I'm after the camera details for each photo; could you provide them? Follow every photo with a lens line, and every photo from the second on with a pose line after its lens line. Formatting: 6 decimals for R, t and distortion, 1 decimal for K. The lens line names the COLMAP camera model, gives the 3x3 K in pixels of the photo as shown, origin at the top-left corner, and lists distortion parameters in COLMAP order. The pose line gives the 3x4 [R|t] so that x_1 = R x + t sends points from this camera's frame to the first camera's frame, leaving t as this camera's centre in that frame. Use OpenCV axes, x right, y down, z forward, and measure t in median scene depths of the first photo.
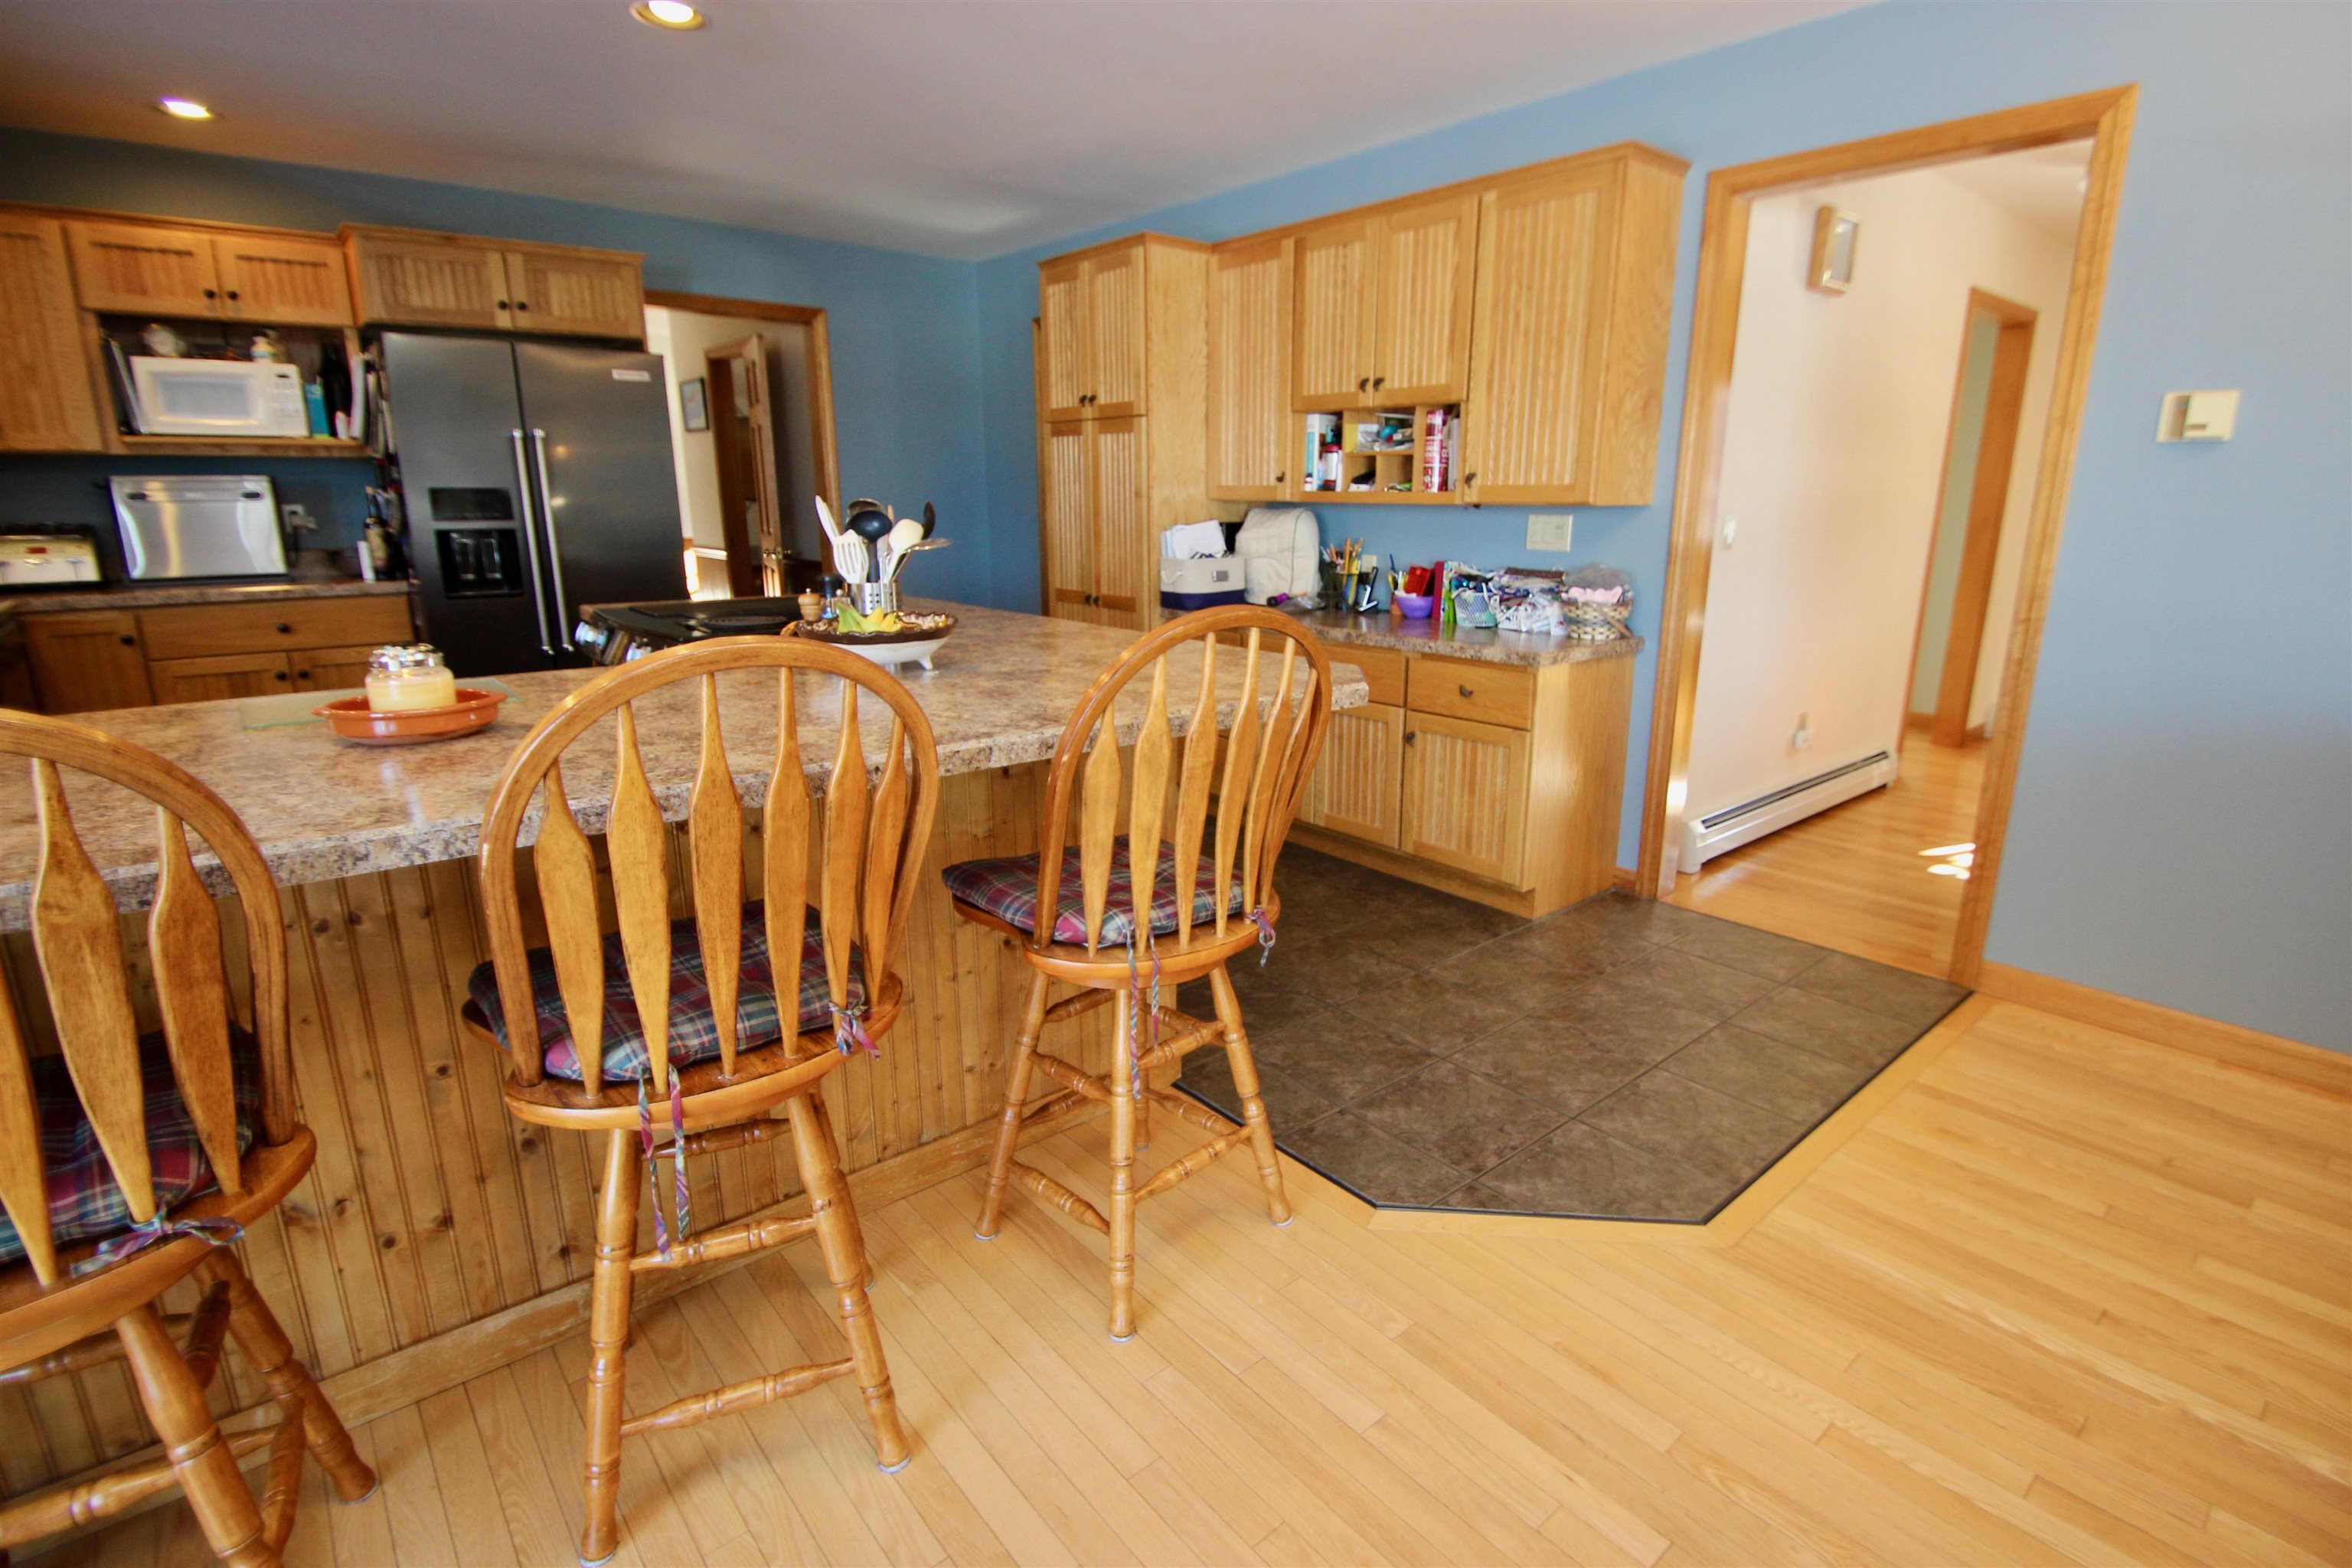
lens RADIAL K [[1112.0, 0, 1210.8], [0, 1112.0, 782.1], [0, 0, 1]] dist [0.012713, -0.018382]
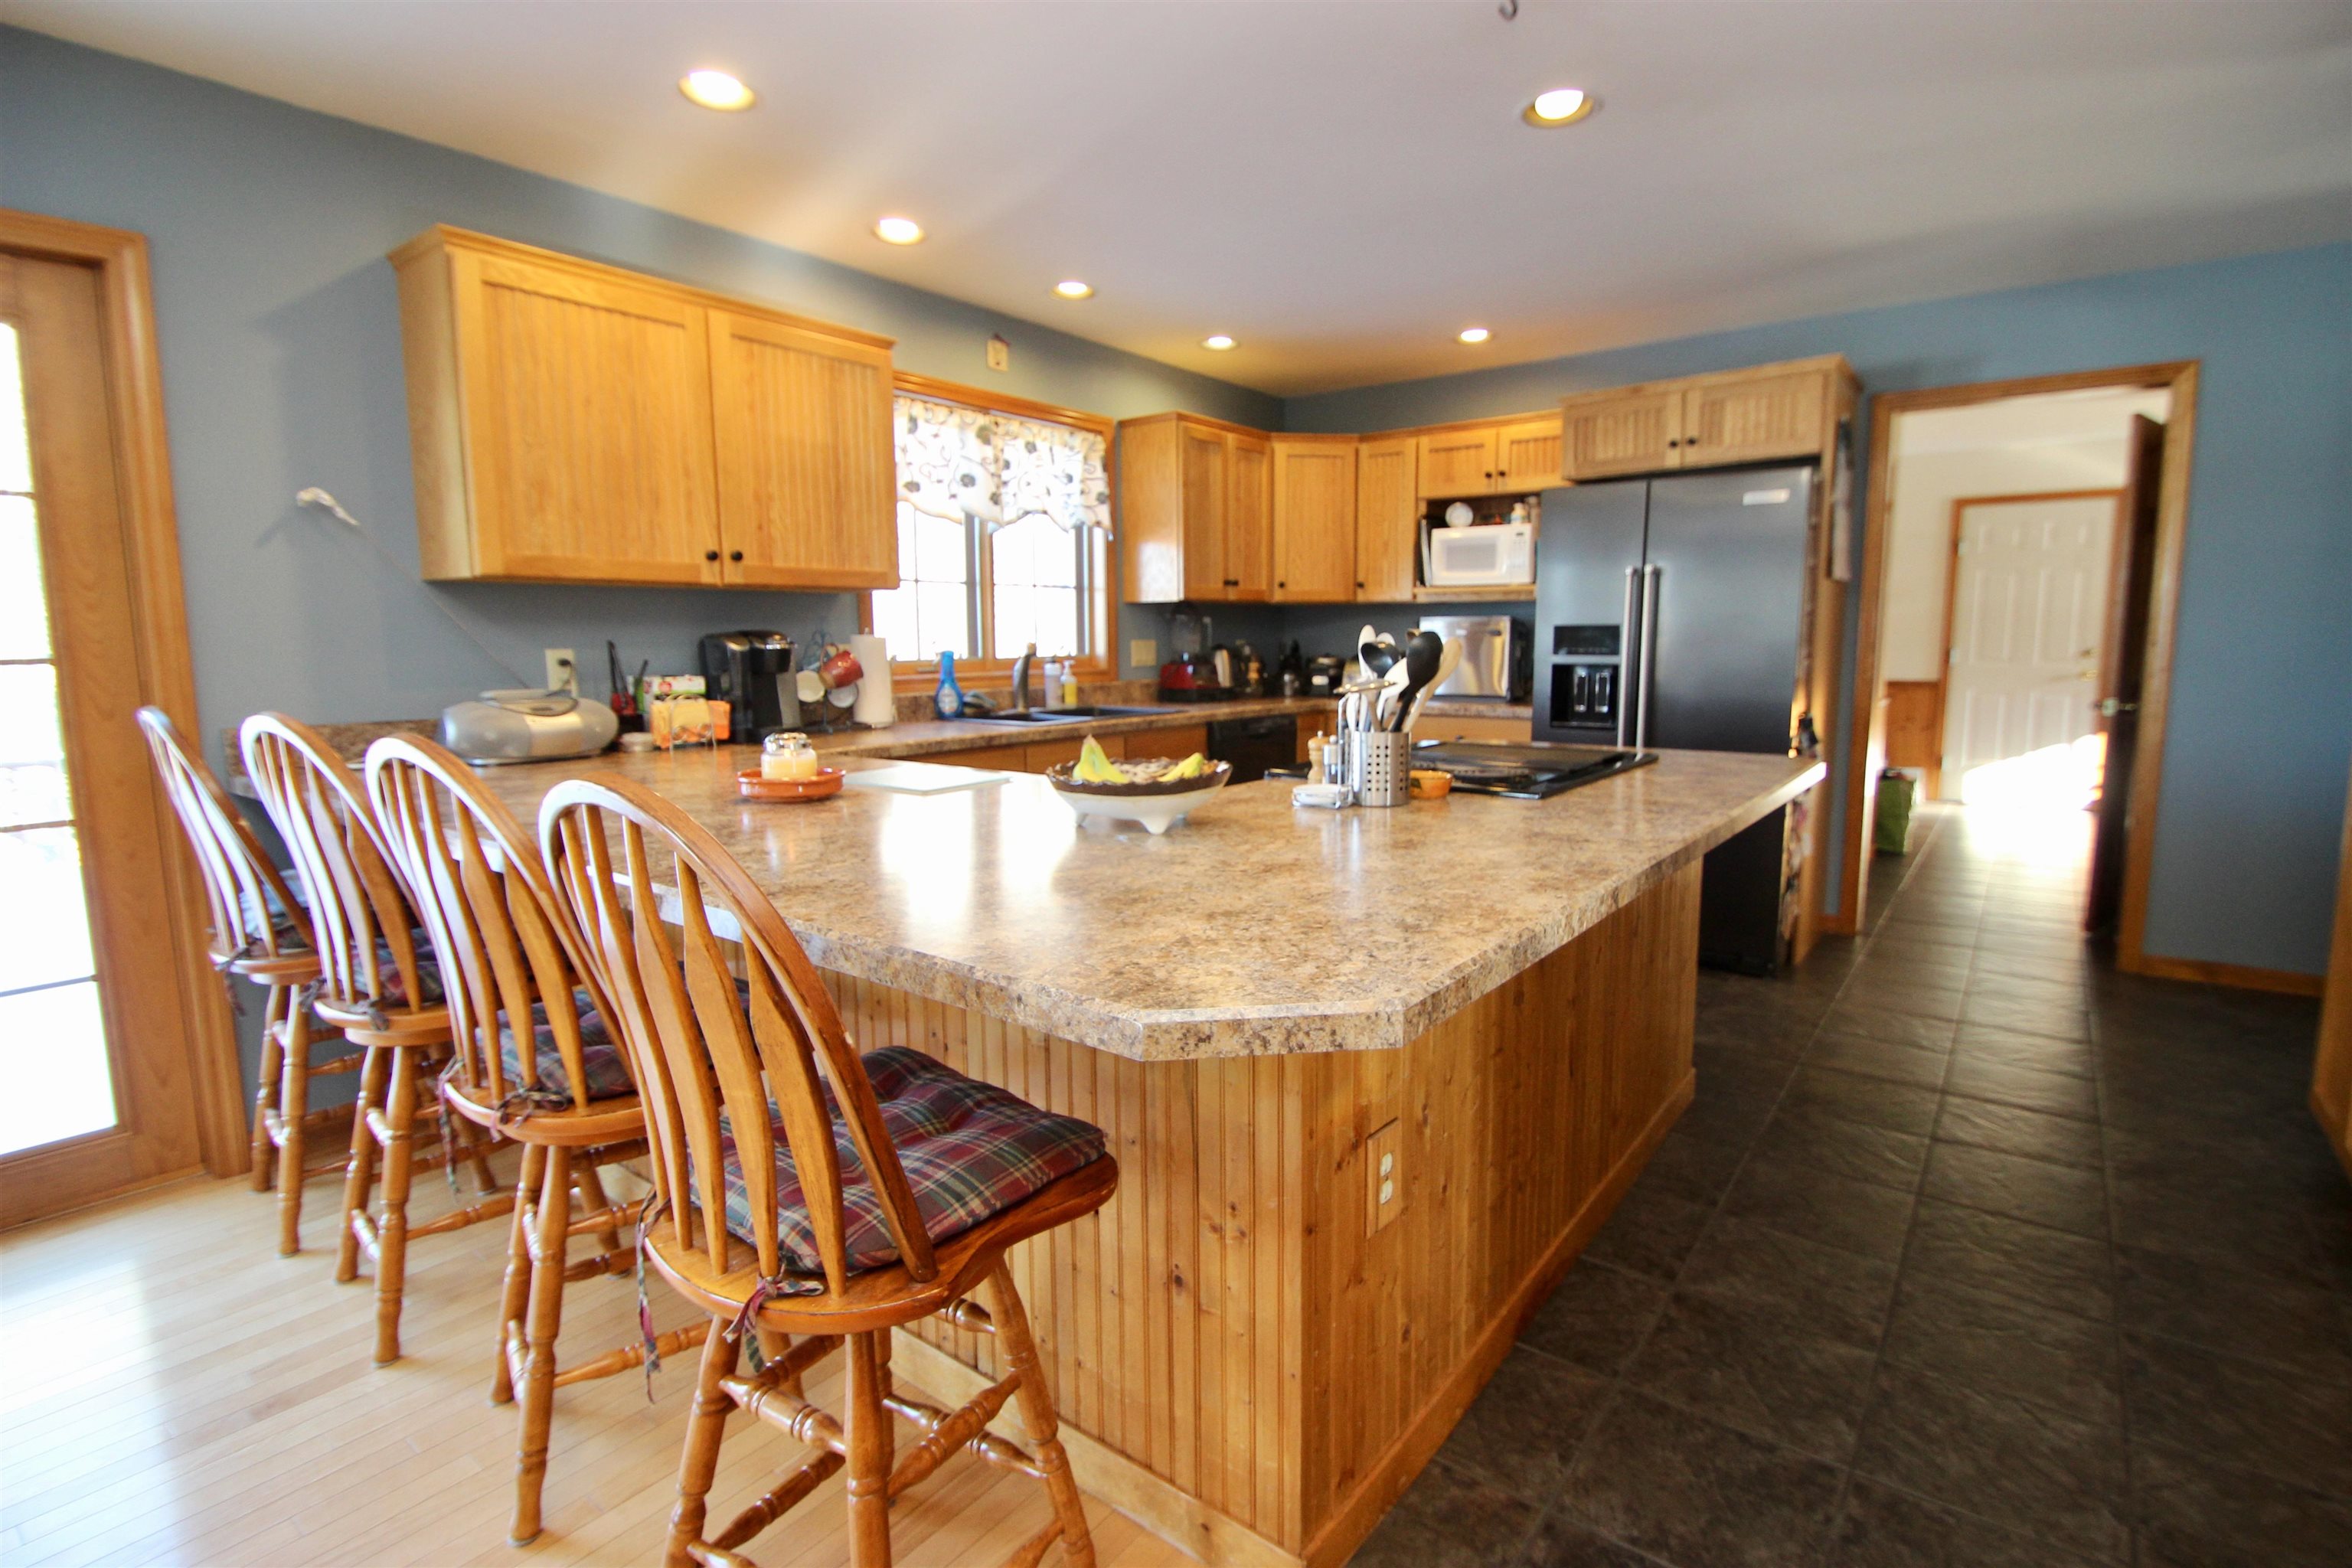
lens RADIAL K [[1117.9, 0, 1236.6], [0, 1117.9, 780.7], [0, 0, 1]] dist [-0.014463, -0.000068]
pose [[0.211691, 0.119879, -0.969957, 0.573437], [-0.238043, 0.968886, 0.067794, -0.228710], [0.947904, 0.216540, 0.233640, 0.945999]]
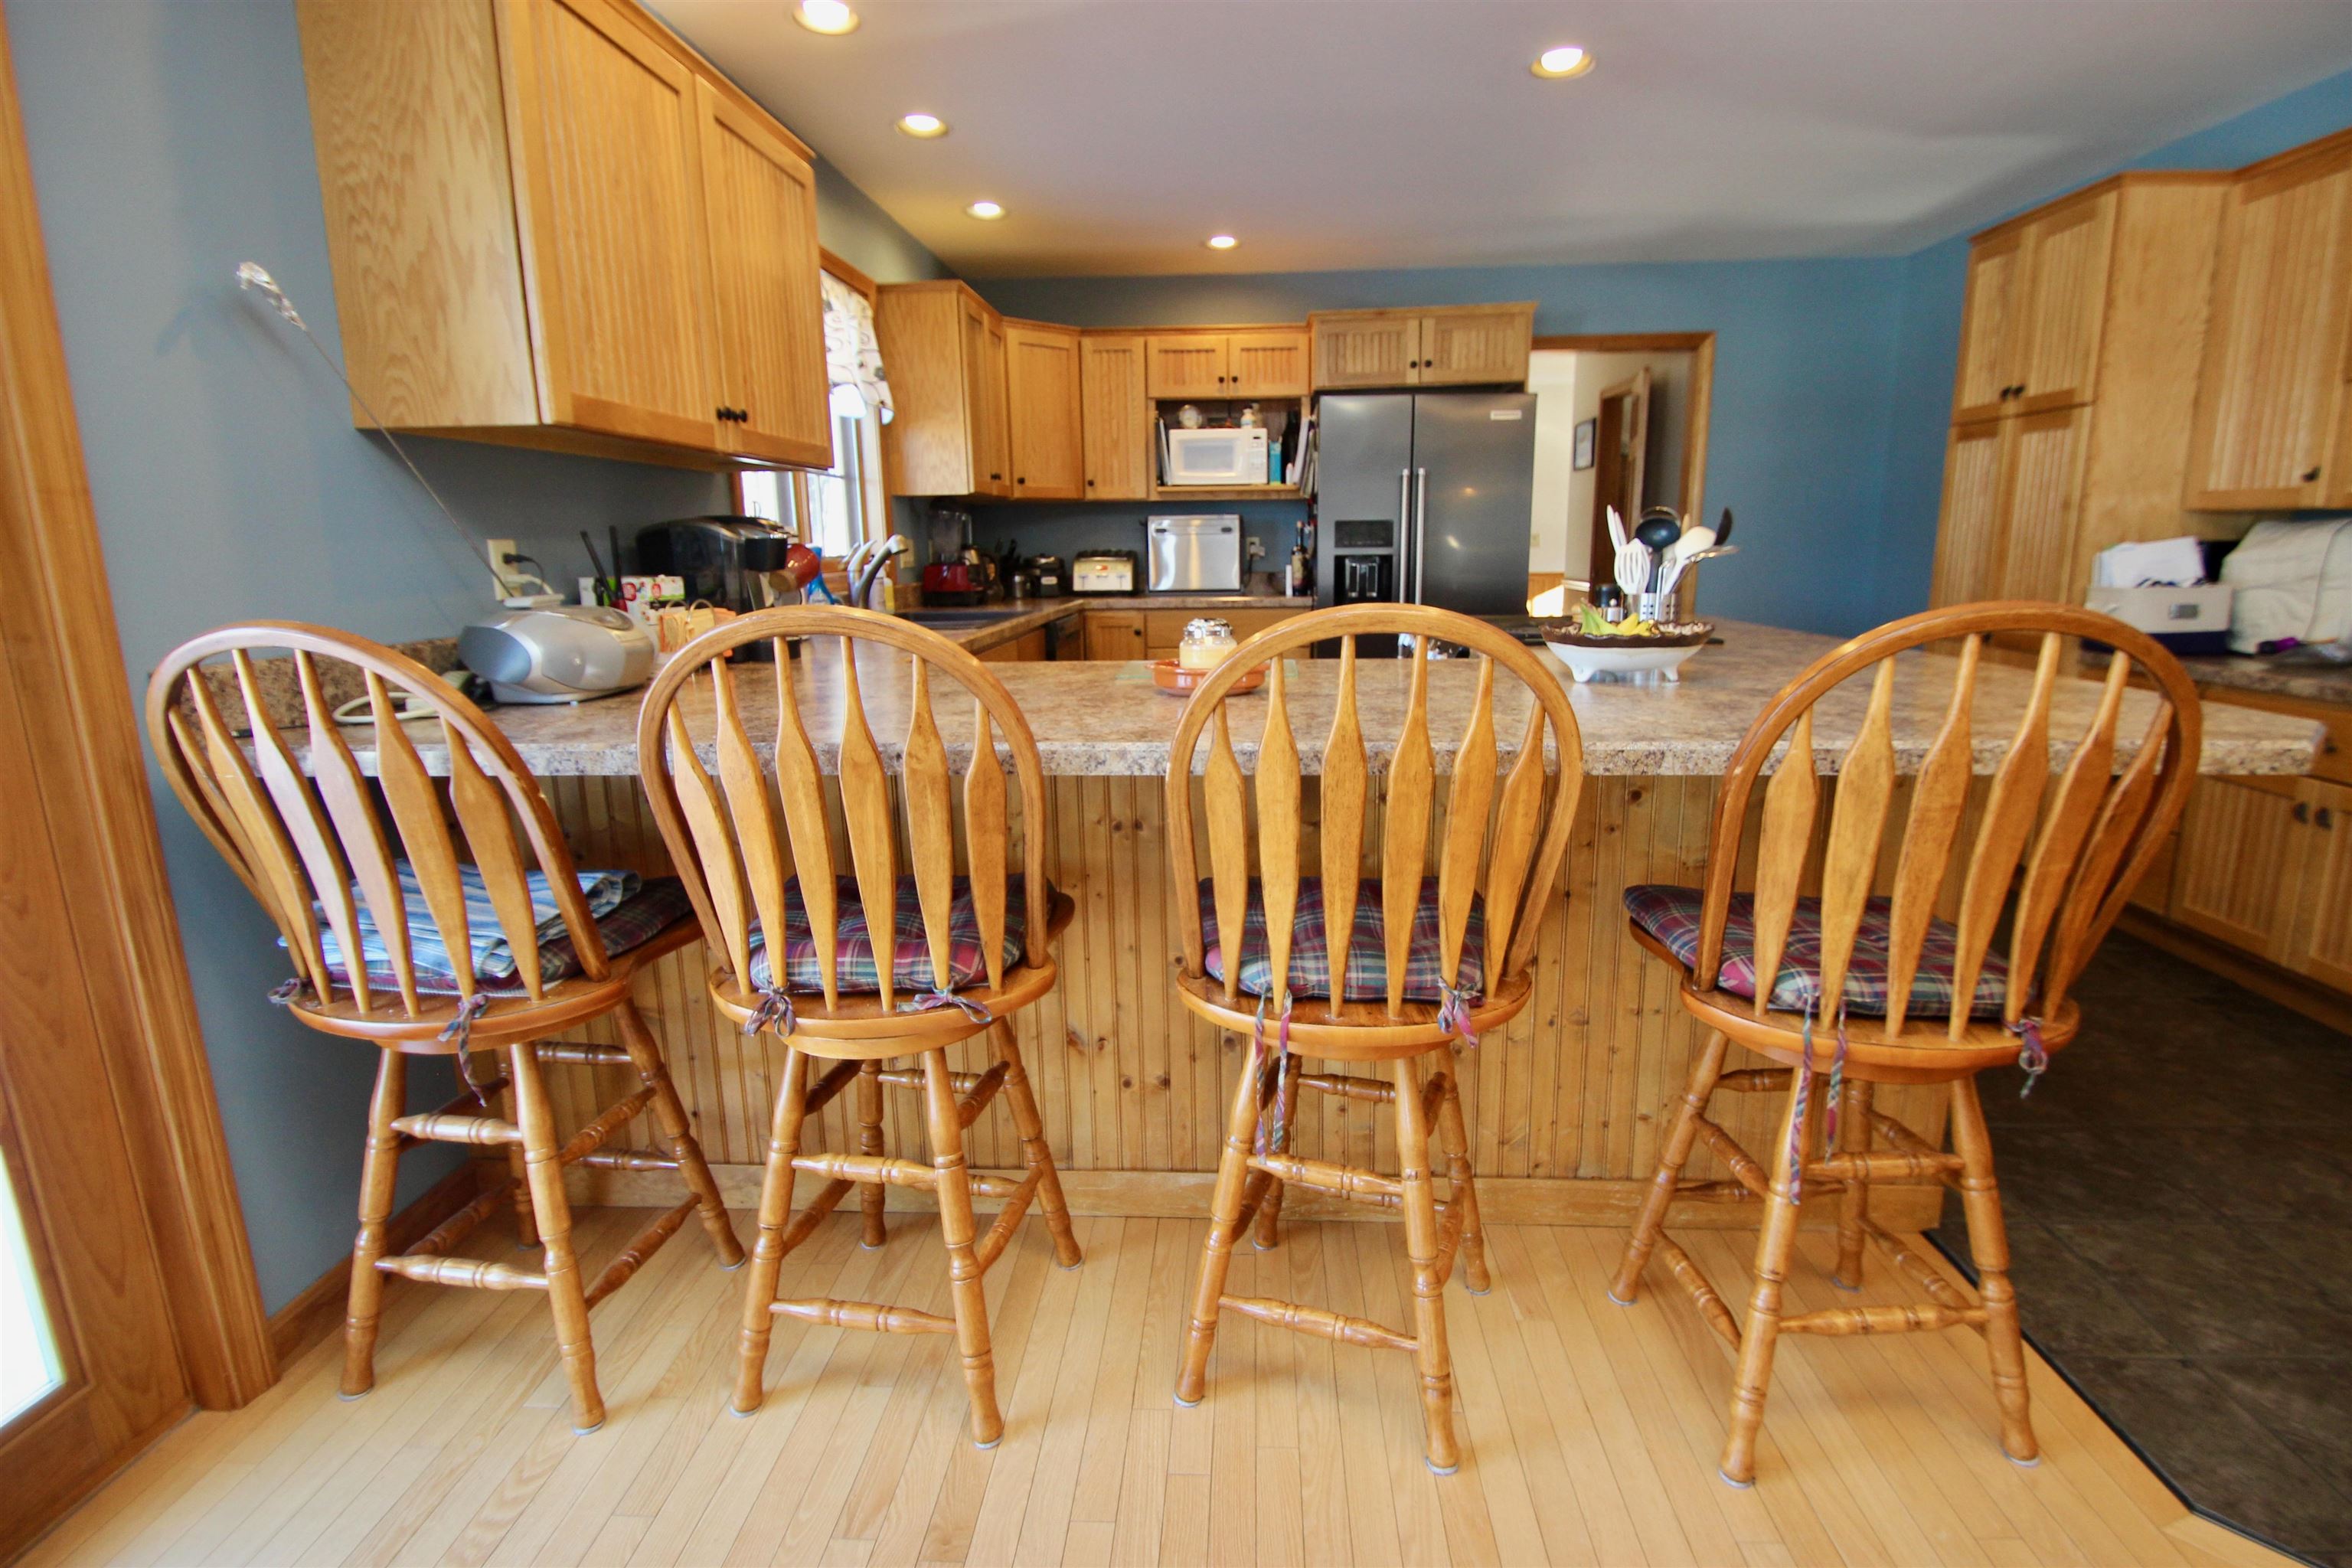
lens RADIAL K [[1112.0, 0, 1210.8], [0, 1112.0, 782.1], [0, 0, 1]] dist [0.012713, -0.018382]
pose [[0.726477, 0.129174, -0.674941, 0.111966], [-0.154343, 0.987752, 0.022913, 0.021948], [0.669634, 0.087527, 0.737516, 0.070436]]
